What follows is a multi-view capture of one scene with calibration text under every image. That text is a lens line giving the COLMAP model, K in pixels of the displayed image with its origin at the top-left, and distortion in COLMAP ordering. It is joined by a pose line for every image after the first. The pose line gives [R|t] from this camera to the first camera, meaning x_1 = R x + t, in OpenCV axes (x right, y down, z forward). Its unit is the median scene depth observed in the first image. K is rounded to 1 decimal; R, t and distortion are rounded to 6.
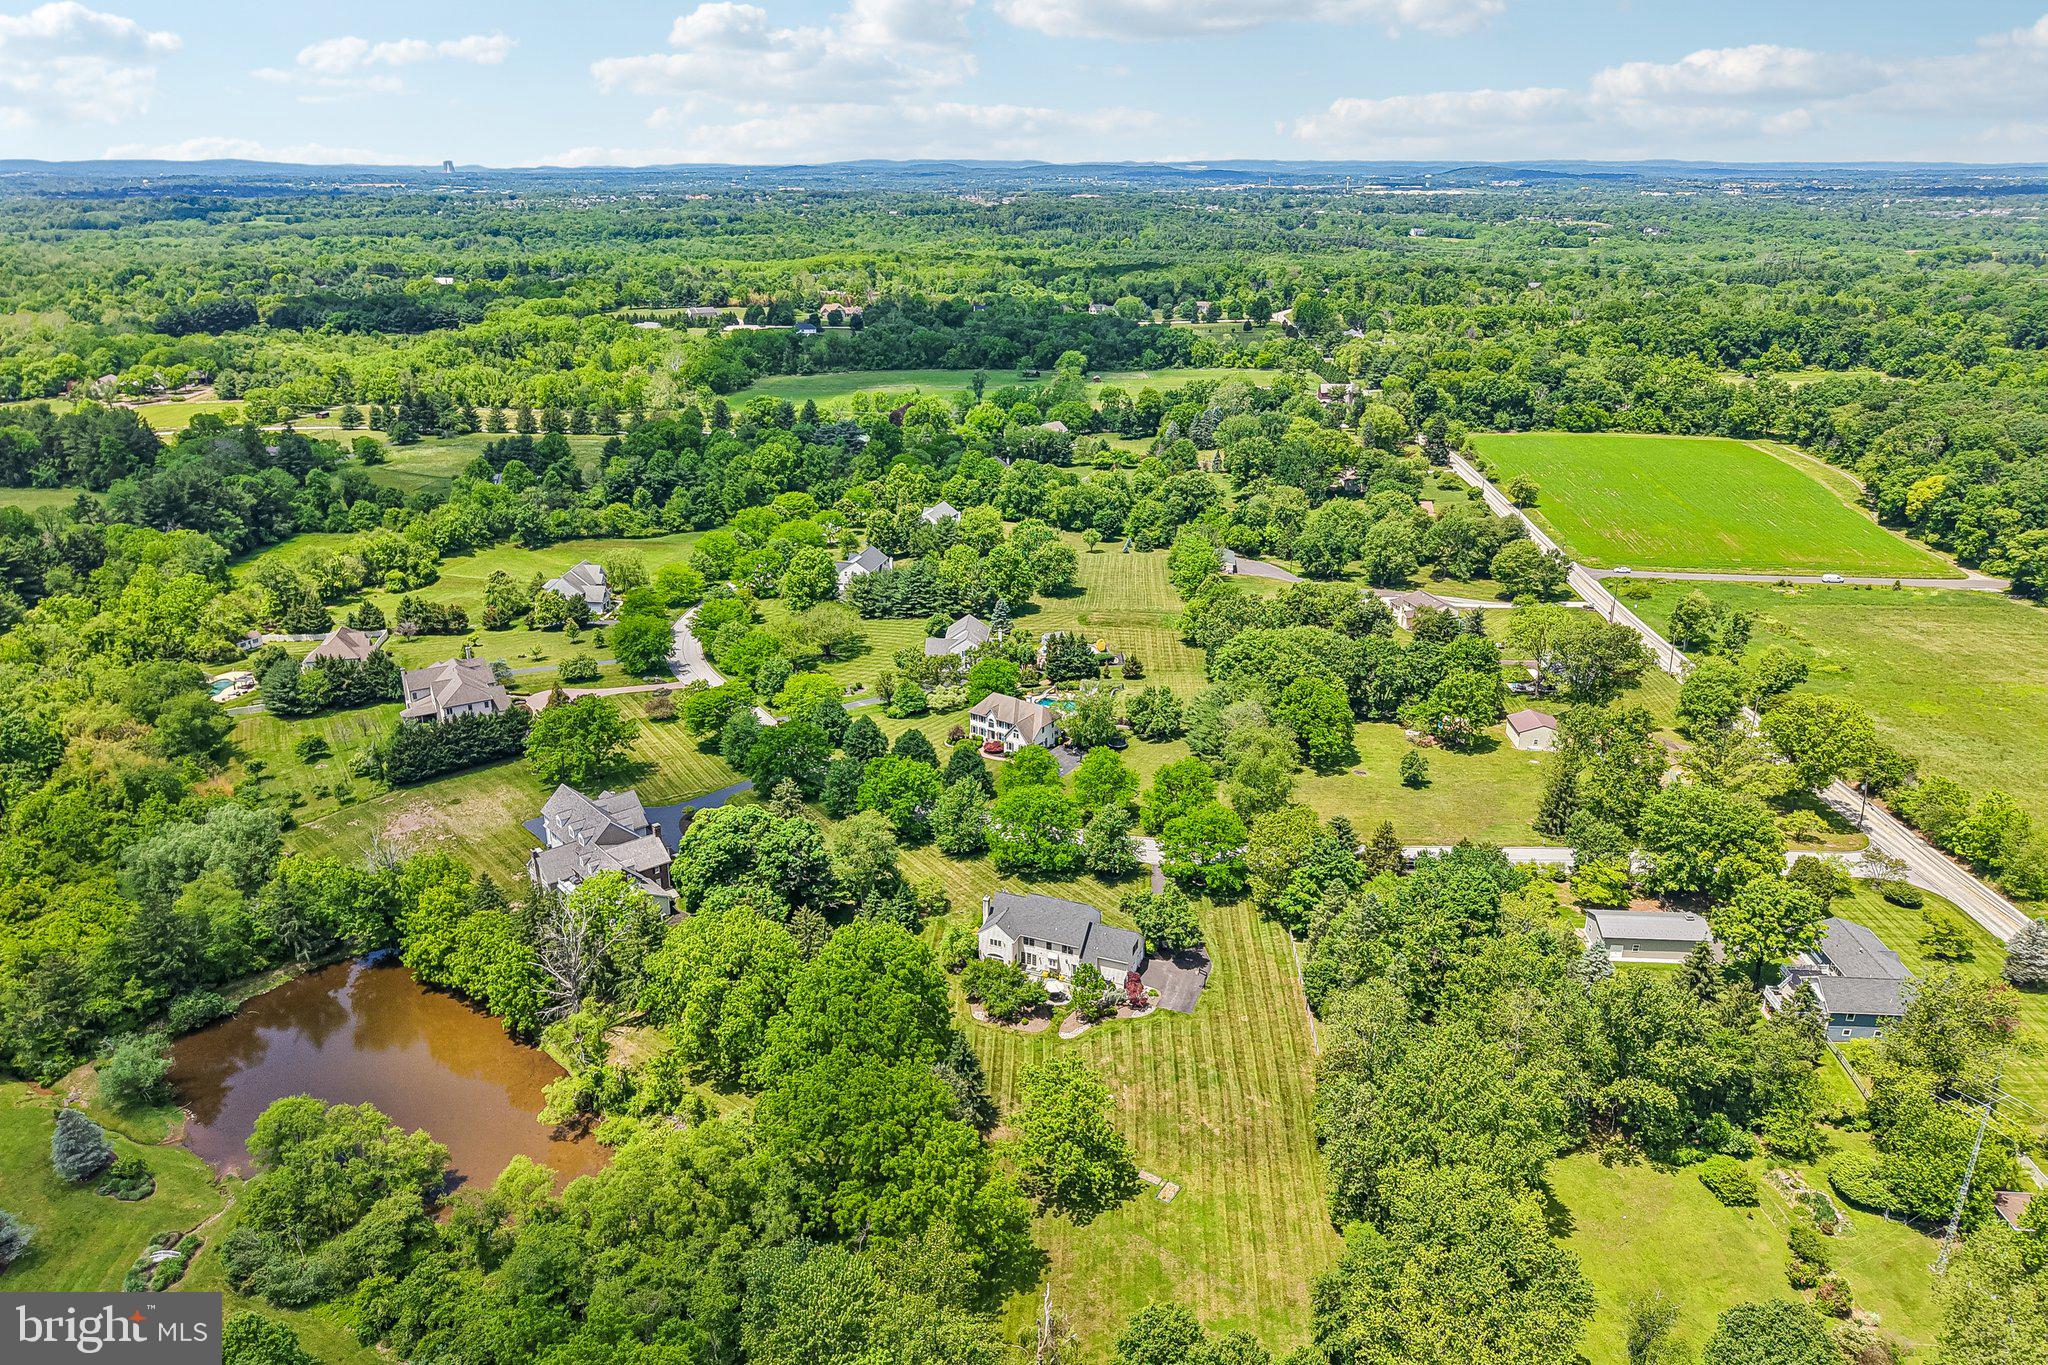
lens RADIAL K [[1356.7, 0, 1016.5], [0, 1356.7, 702.6], [0, 0, 1]] dist [0.028561, -0.055823]
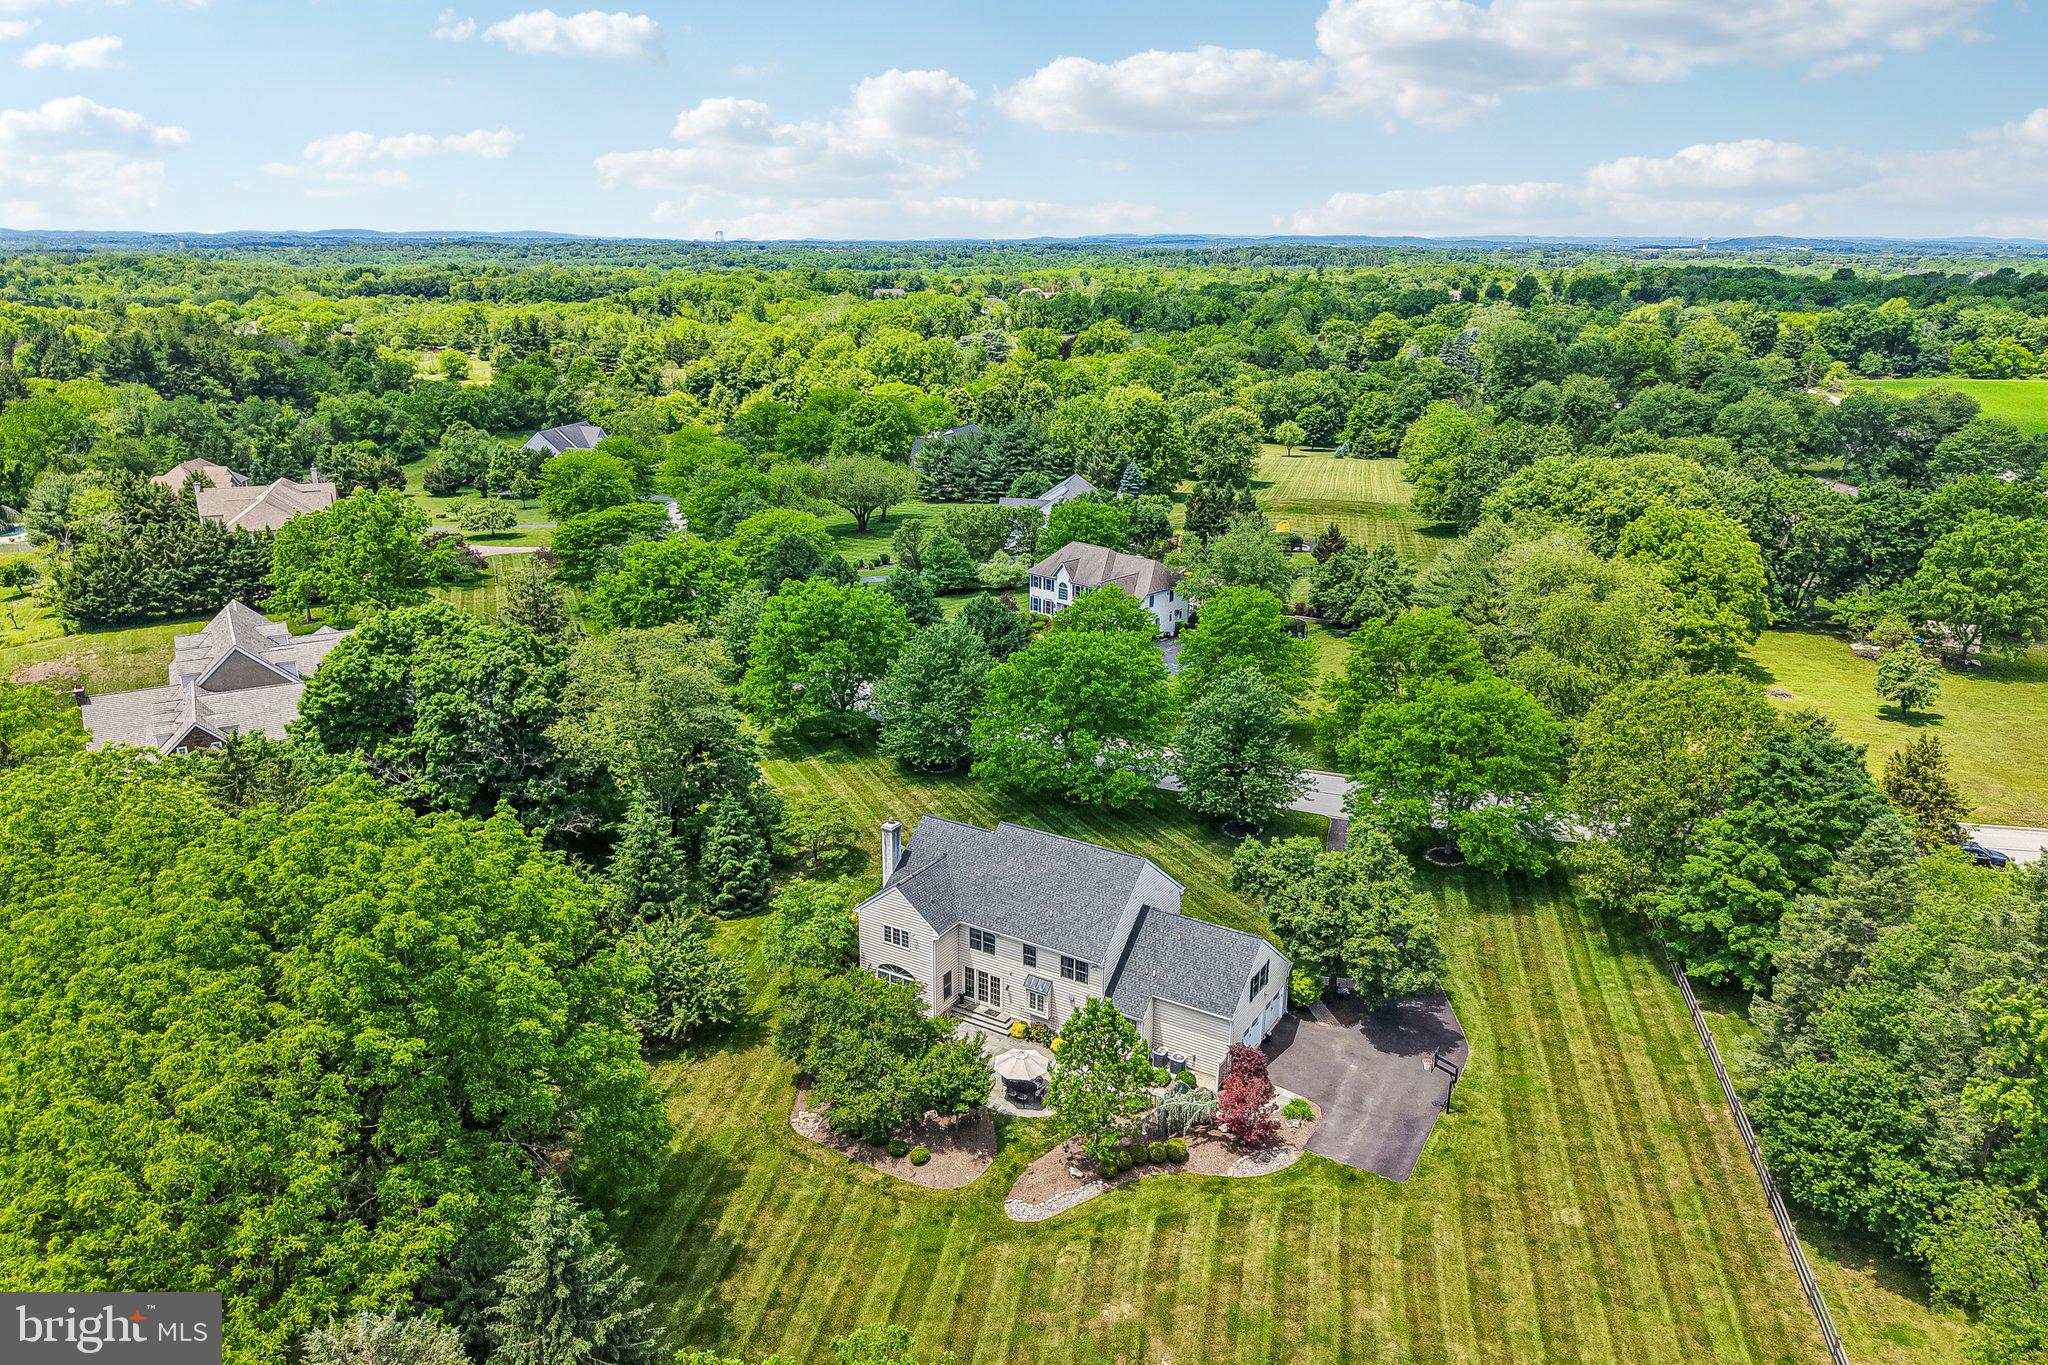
lens RADIAL K [[1356.7, 0, 1016.5], [0, 1356.7, 702.6], [0, 0, 1]] dist [0.028561, -0.055823]
pose [[0.985472, 0.057432, -0.159833, 0.055691], [-0.065448, 0.996825, -0.045338, 0.090910], [0.156721, 0.055140, 0.986102, 0.446833]]
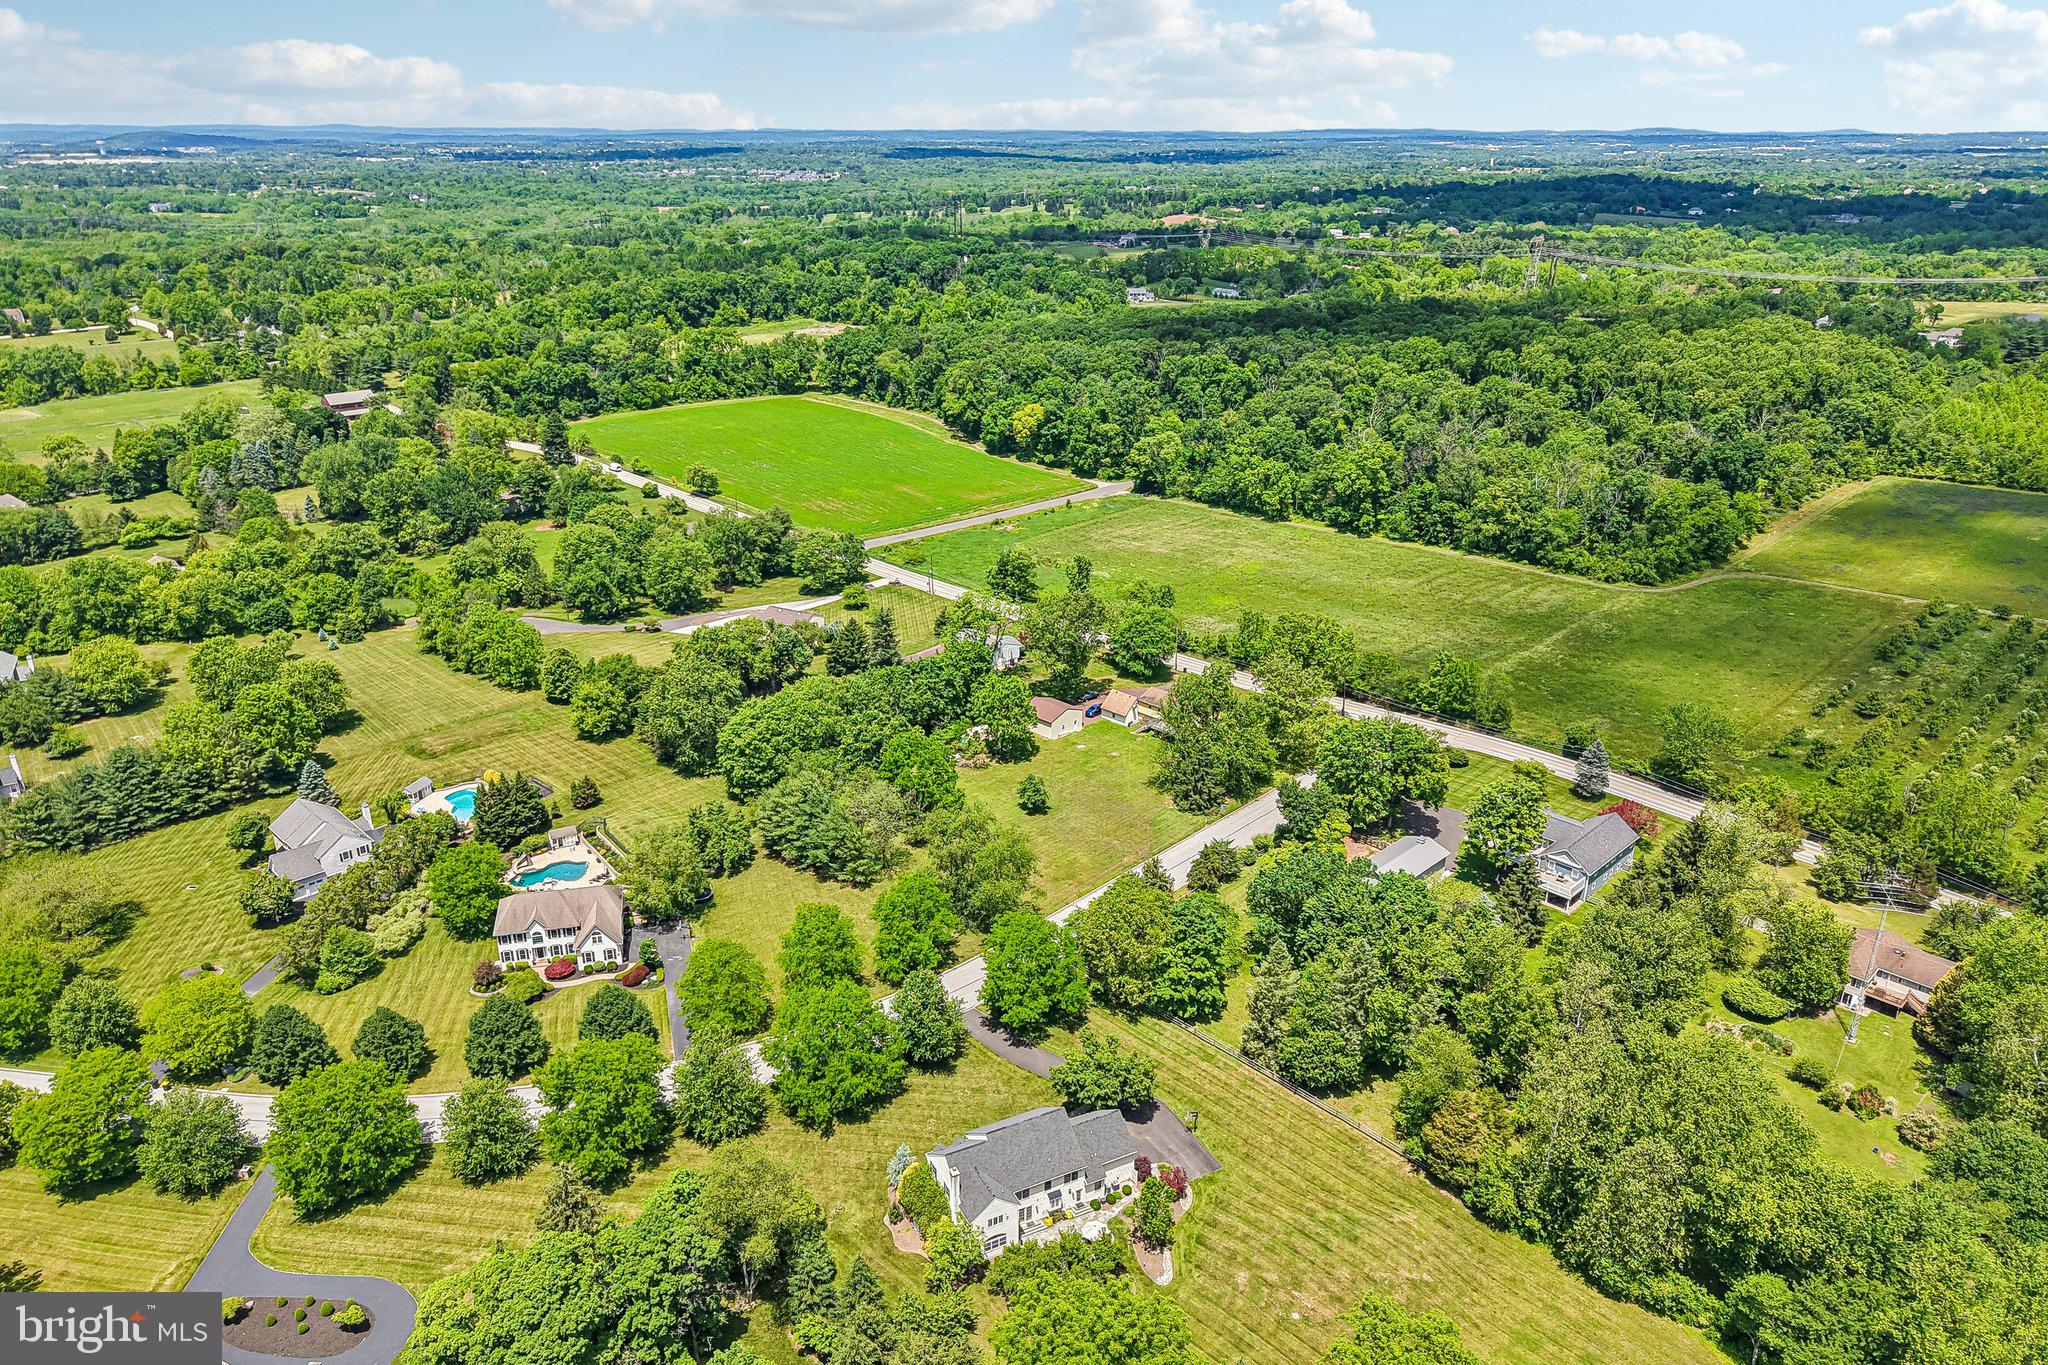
lens RADIAL K [[1356.7, 0, 1016.5], [0, 1356.7, 702.6], [0, 0, 1]] dist [0.028561, -0.055823]
pose [[0.658770, -0.286296, 0.695741, -0.312947], [0.270287, 0.953087, 0.136270, -0.130413], [-0.702116, 0.098279, 0.705248, 0.333092]]
